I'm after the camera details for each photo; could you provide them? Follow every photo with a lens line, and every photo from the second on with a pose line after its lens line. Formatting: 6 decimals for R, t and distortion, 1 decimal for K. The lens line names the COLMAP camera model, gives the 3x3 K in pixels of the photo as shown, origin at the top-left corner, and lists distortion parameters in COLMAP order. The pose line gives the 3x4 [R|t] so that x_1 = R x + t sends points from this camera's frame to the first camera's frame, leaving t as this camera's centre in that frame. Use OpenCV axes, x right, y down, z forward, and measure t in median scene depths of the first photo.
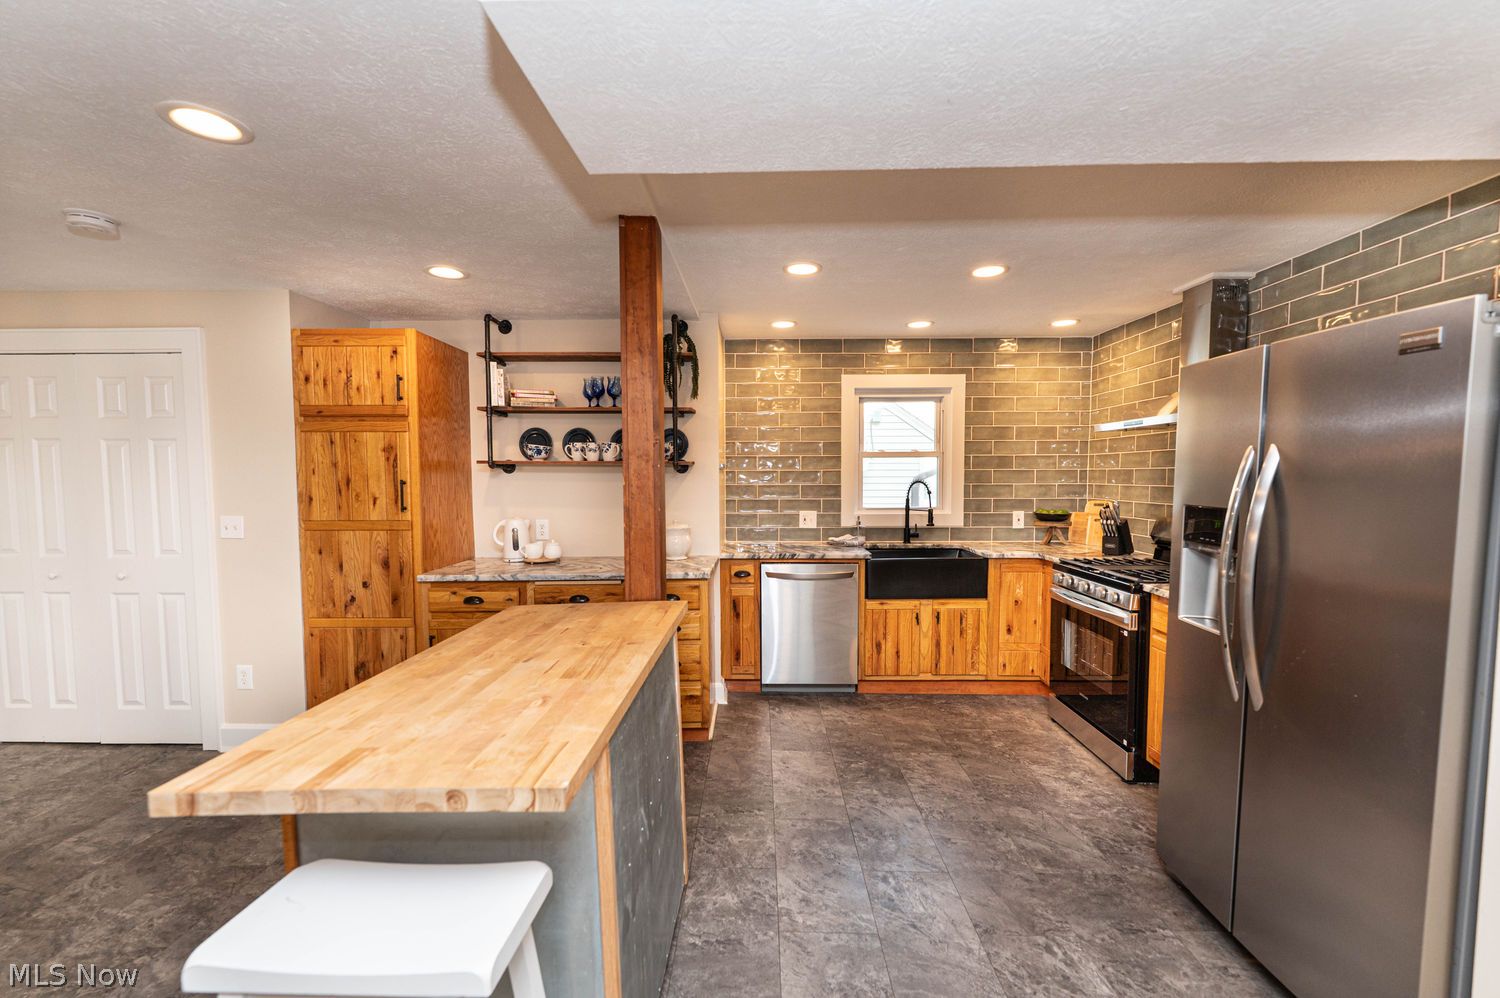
lens RADIAL K [[600.0, 0, 748.5], [0, 600.0, 506.3], [0, 0, 1]] dist [-0.000353, -0.000002]
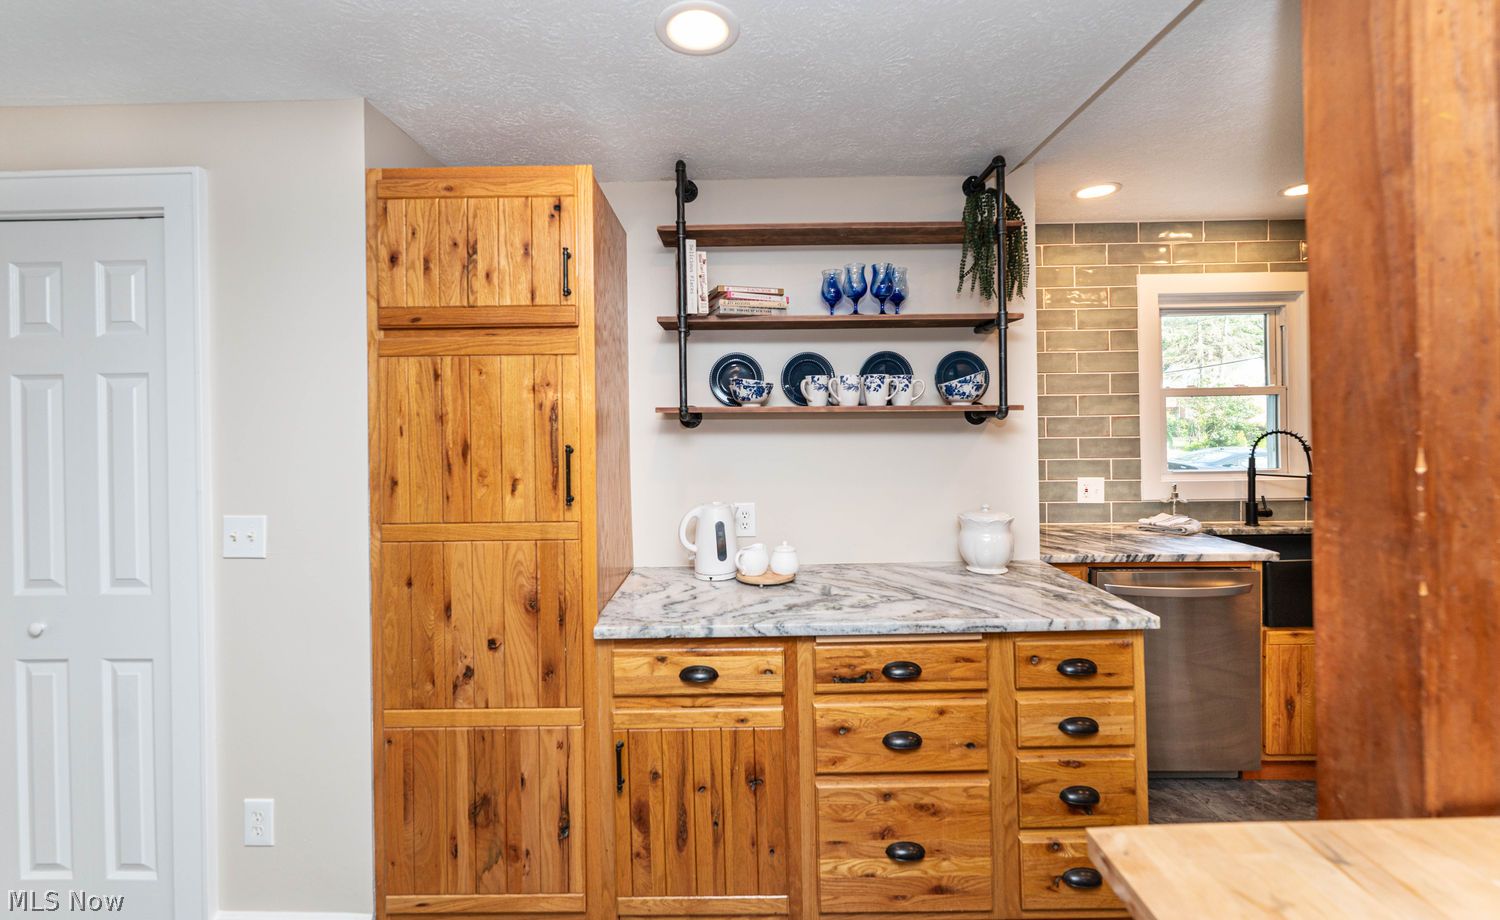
lens RADIAL K [[606.0, 0, 730.5], [0, 606.0, 418.8], [0, 0, 1]] dist [-0.002283, 0.000007]
pose [[0.999920, -0.010838, -0.006493, -0.358866], [0.010475, 0.998512, -0.053520, -0.030835], [0.007063, 0.053448, 0.998546, 0.388876]]
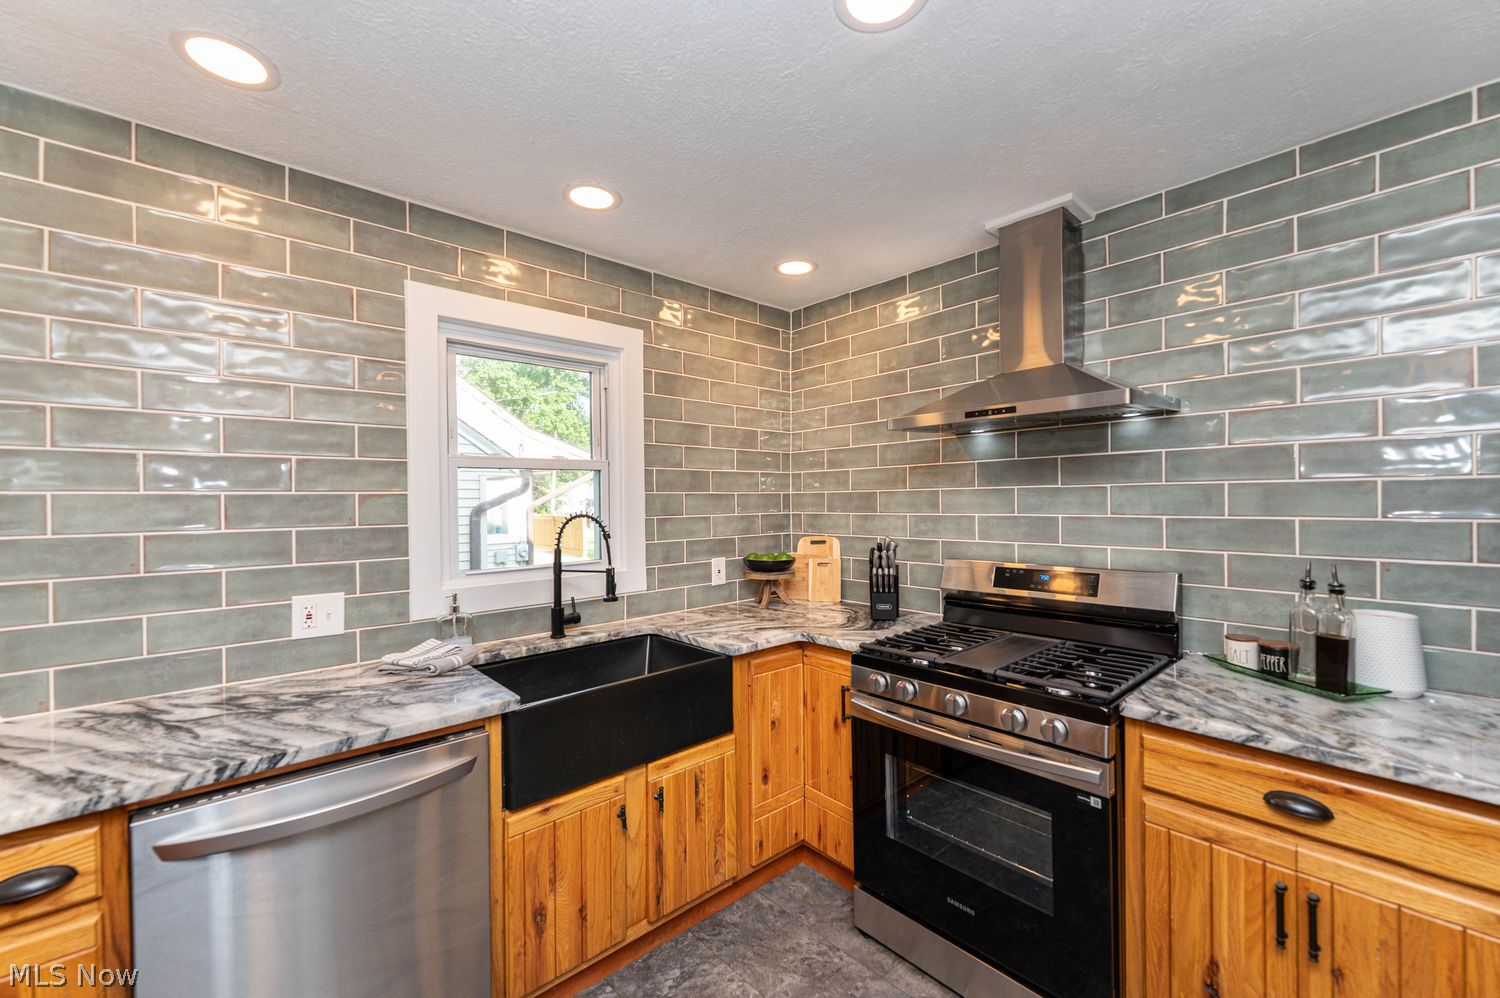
lens RADIAL K [[597.8, 0, 743.9], [0, 597.8, 500.4], [0, 0, 1]] dist [-0.000922, -0.000072]
pose [[0.733325, -0.005406, 0.679857, 0.043909], [0.045877, 0.998083, -0.041548, -0.030645], [-0.678329, 0.061658, 0.732167, 0.614680]]
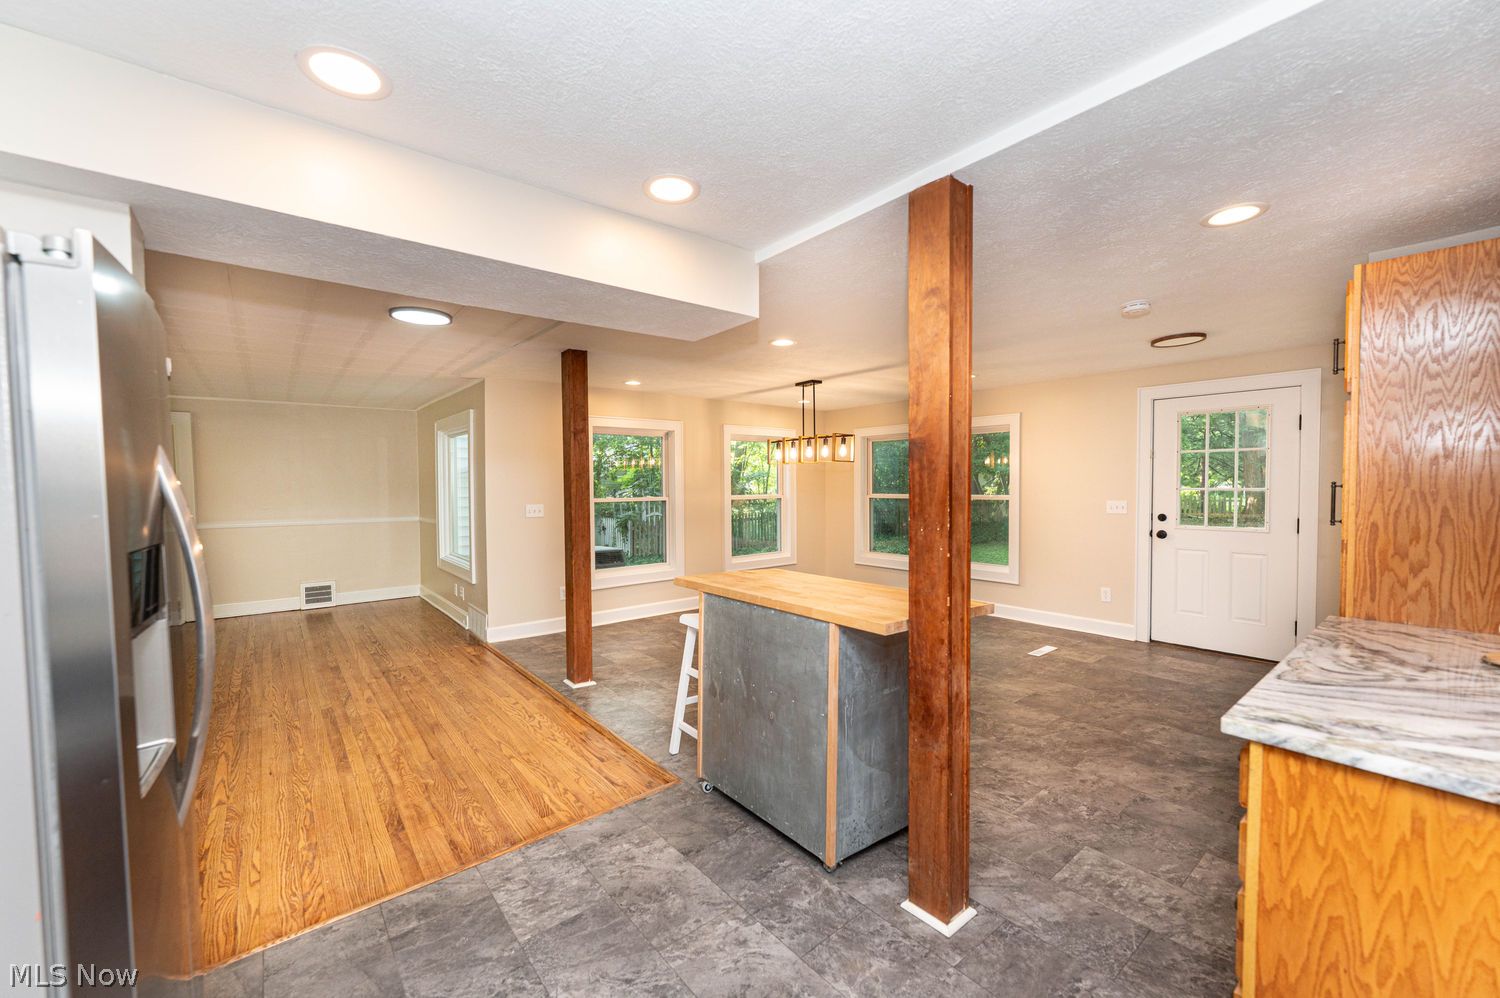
lens RADIAL K [[600.0, 0, 748.5], [0, 600.0, 506.3], [0, 0, 1]] dist [-0.000353, -0.000002]
pose [[-0.763521, 0.035906, -0.644784, 0.361682], [-0.024124, 0.996170, 0.084039, -0.048543], [0.645332, 0.079720, -0.759731, 0.909243]]
